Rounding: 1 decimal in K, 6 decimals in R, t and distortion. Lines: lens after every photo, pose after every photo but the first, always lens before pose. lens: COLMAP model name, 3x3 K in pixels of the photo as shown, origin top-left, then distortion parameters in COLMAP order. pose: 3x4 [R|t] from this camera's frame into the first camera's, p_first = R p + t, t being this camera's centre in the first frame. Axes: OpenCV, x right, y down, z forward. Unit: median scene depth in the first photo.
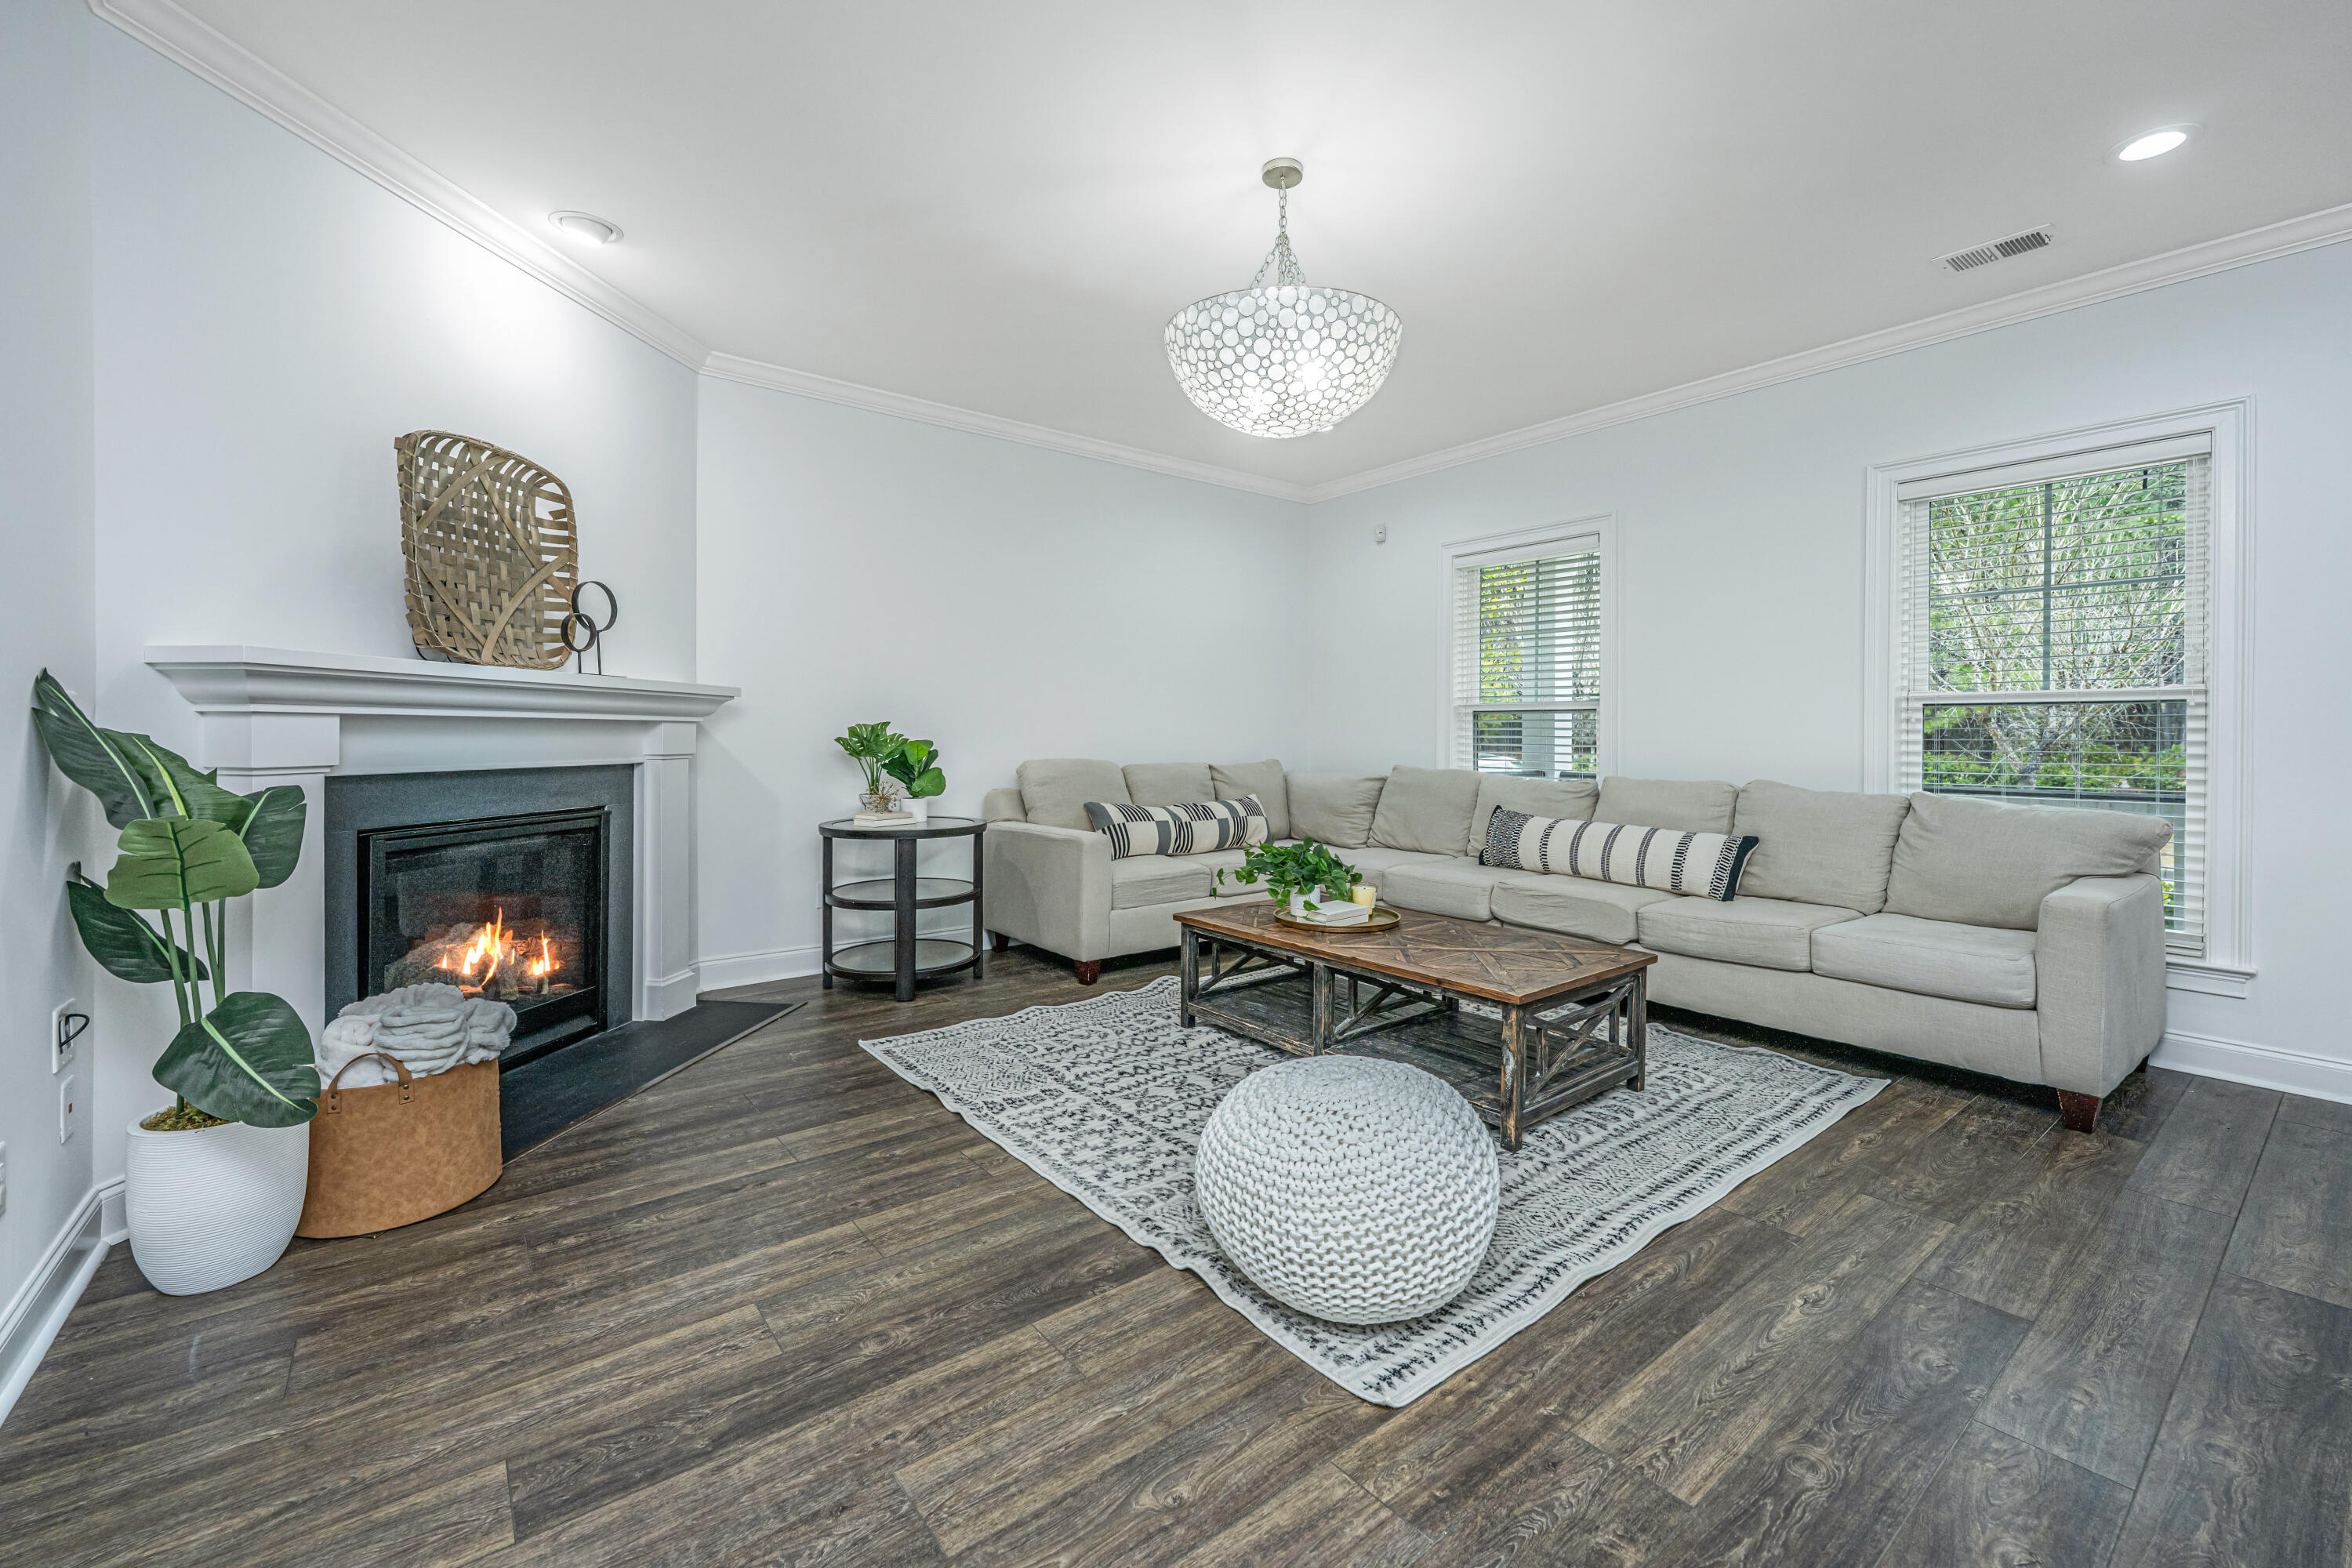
lens RADIAL K [[968.2, 0, 1209.9], [0, 968.2, 734.2], [0, 0, 1]] dist [-0.000061, 0.000003]
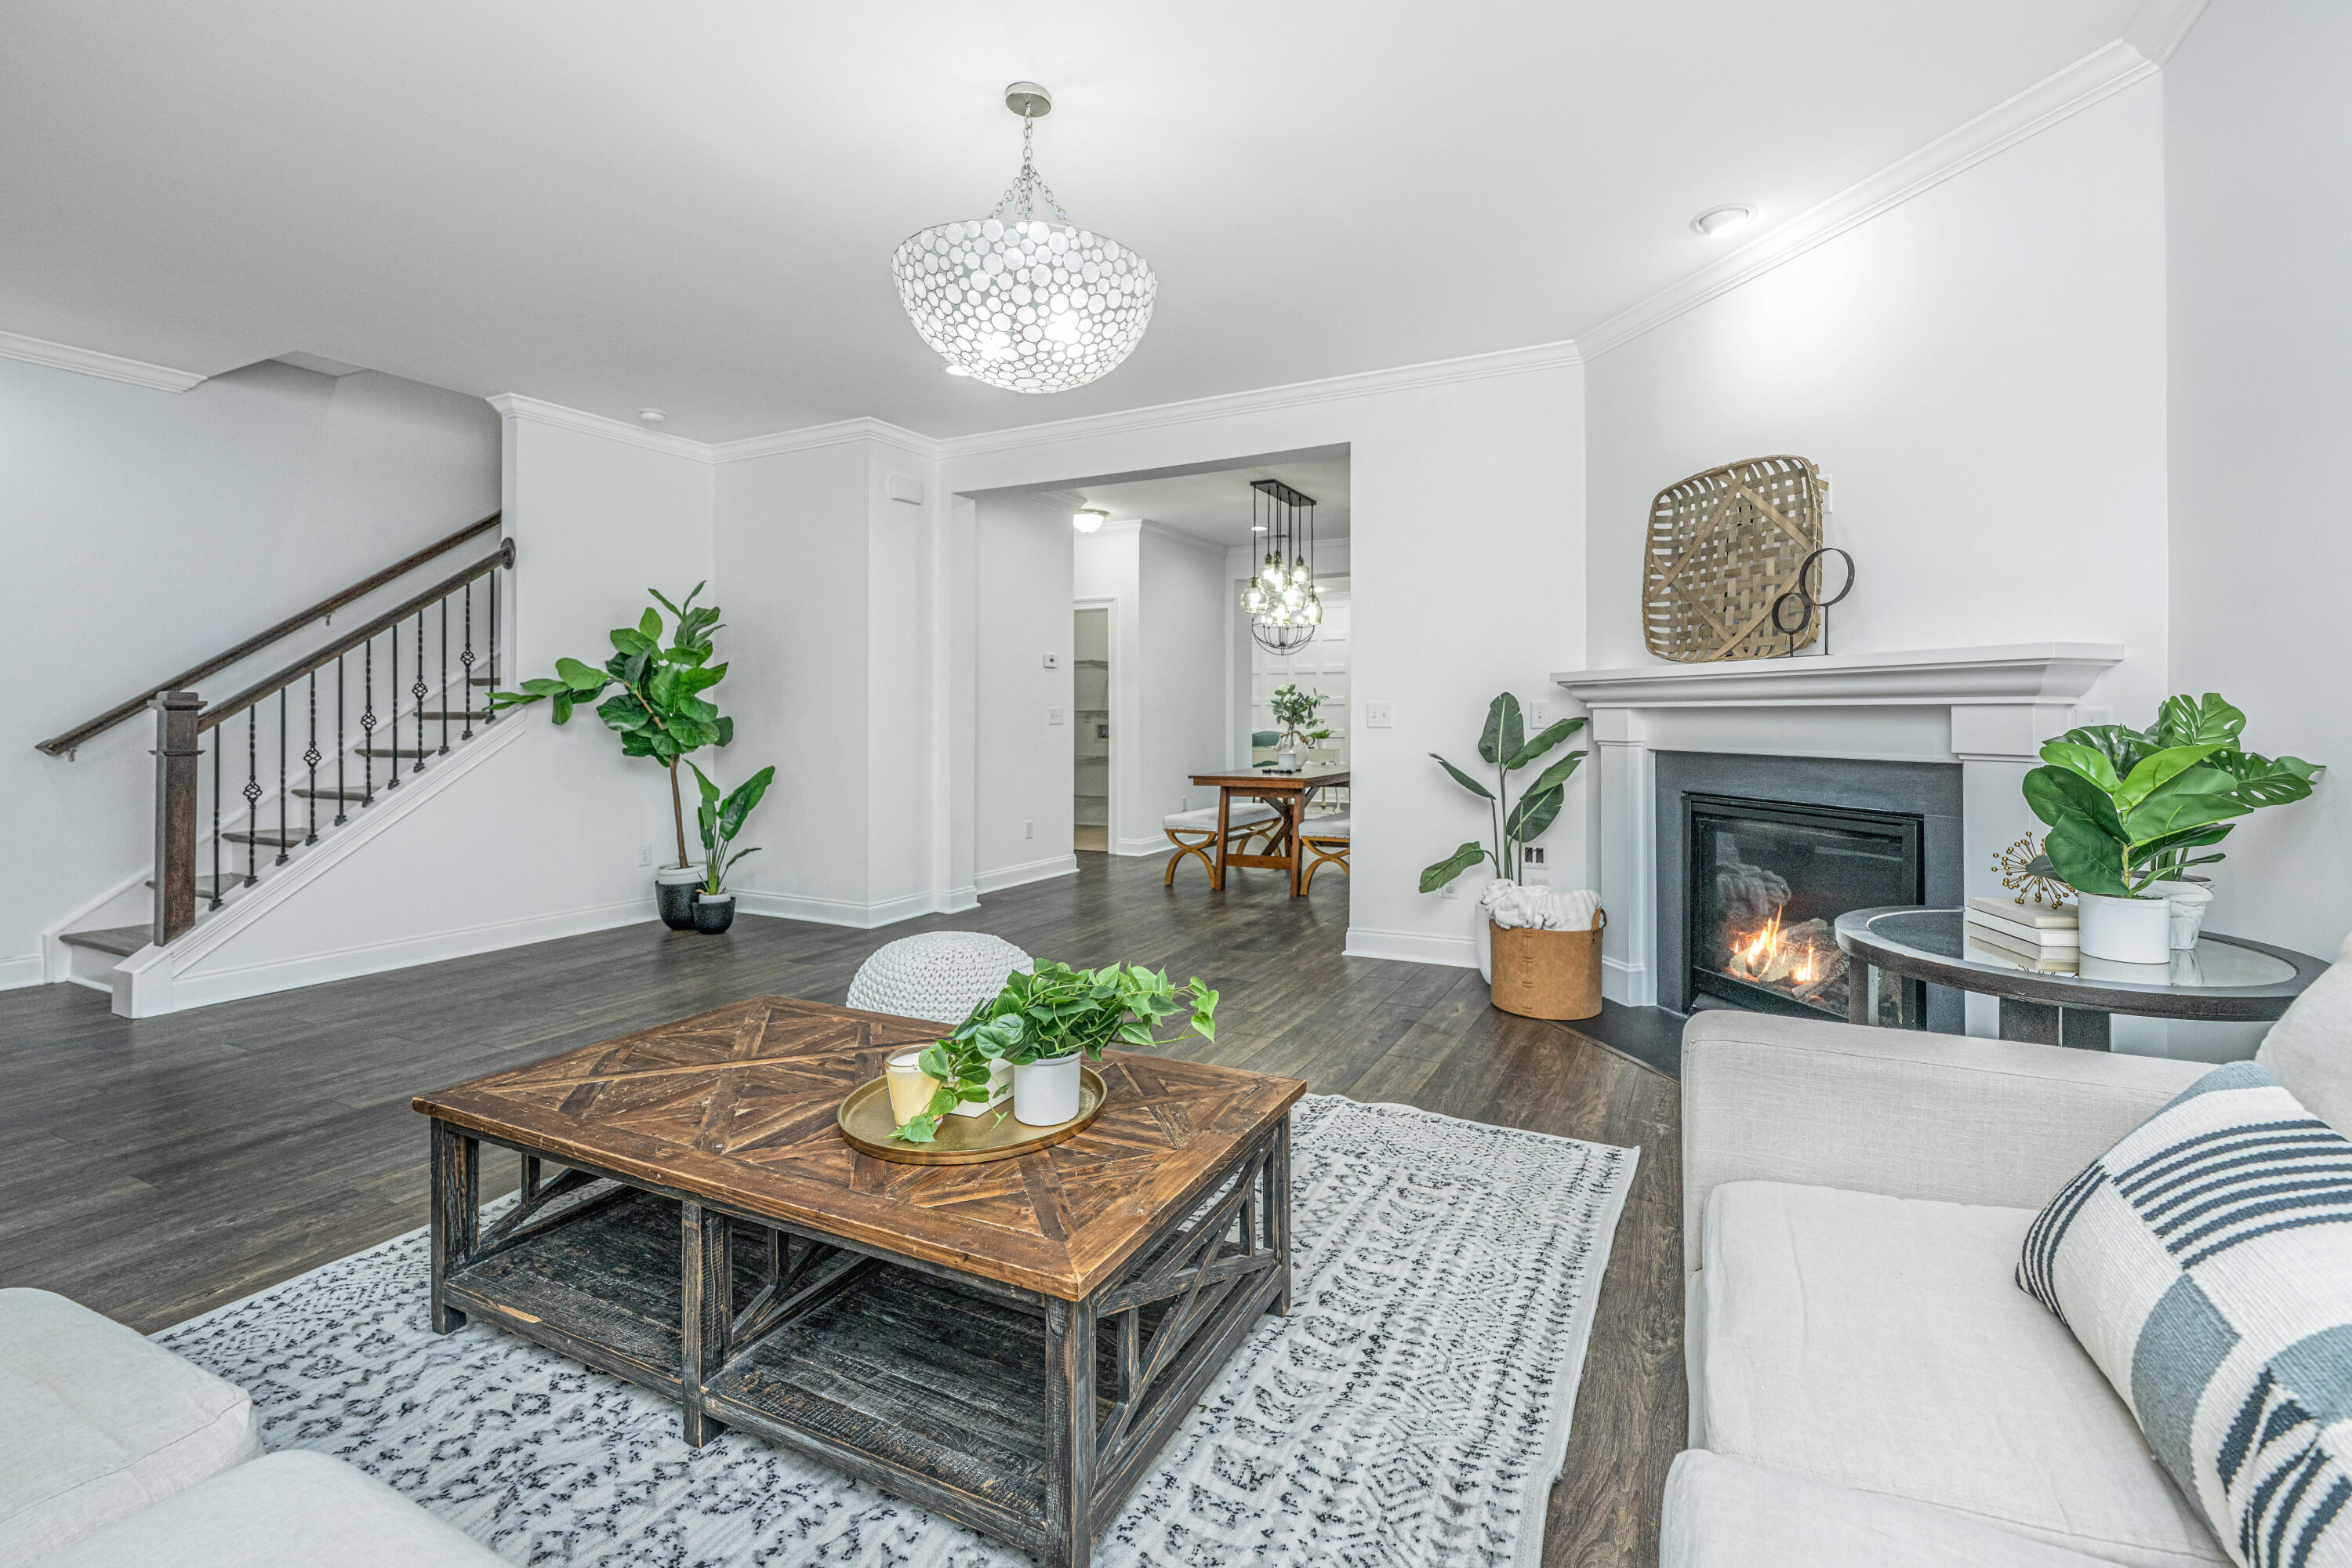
lens RADIAL K [[968.2, 0, 1209.9], [0, 968.2, 734.2], [0, 0, 1]] dist [-0.000061, 0.000003]
pose [[-0.908366, 0.011202, -0.418026, 0.290900], [0.001973, 0.999745, 0.022504, -0.012175], [0.418171, 0.019618, -0.908156, 1.891031]]
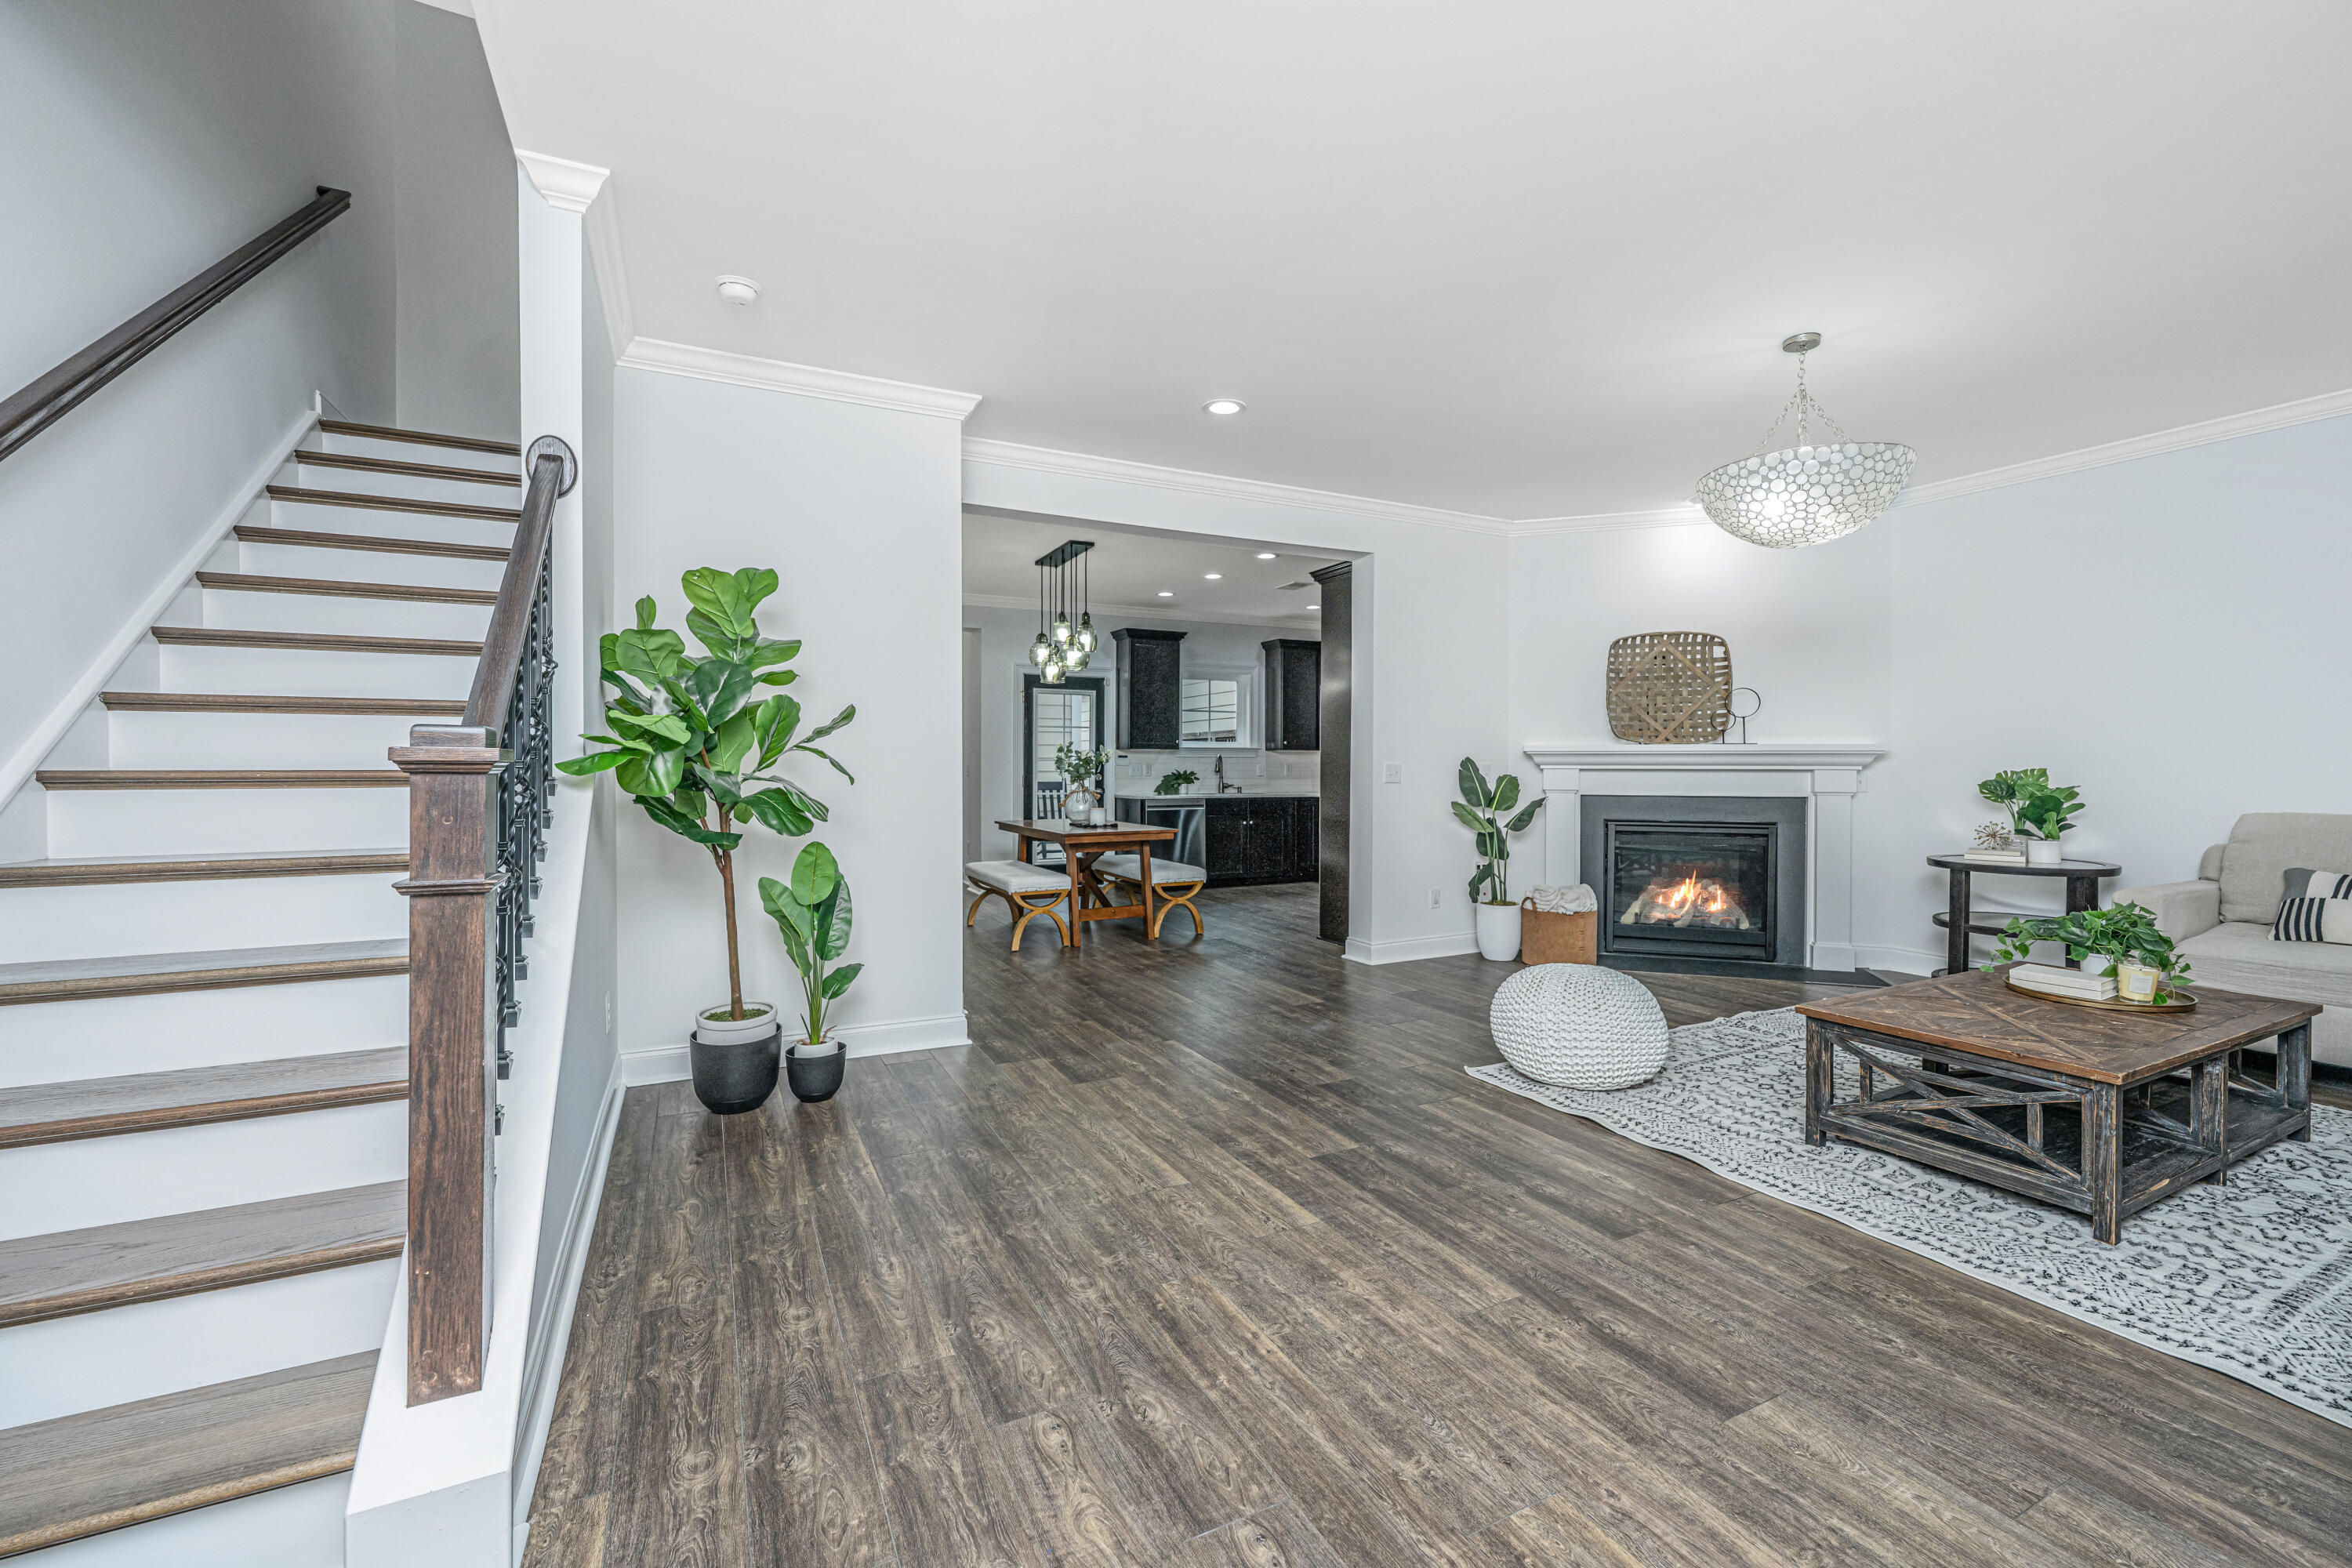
lens RADIAL K [[974.9, 0, 1155.5], [0, 974.9, 776.3], [0, 0, 1]] dist [0.000351, 0.000376]
pose [[-0.229118, 0.006498, -0.973377, 1.519661], [-0.004173, 0.999962, 0.007657, -0.014774], [0.973390, 0.005817, -0.229082, 0.468592]]
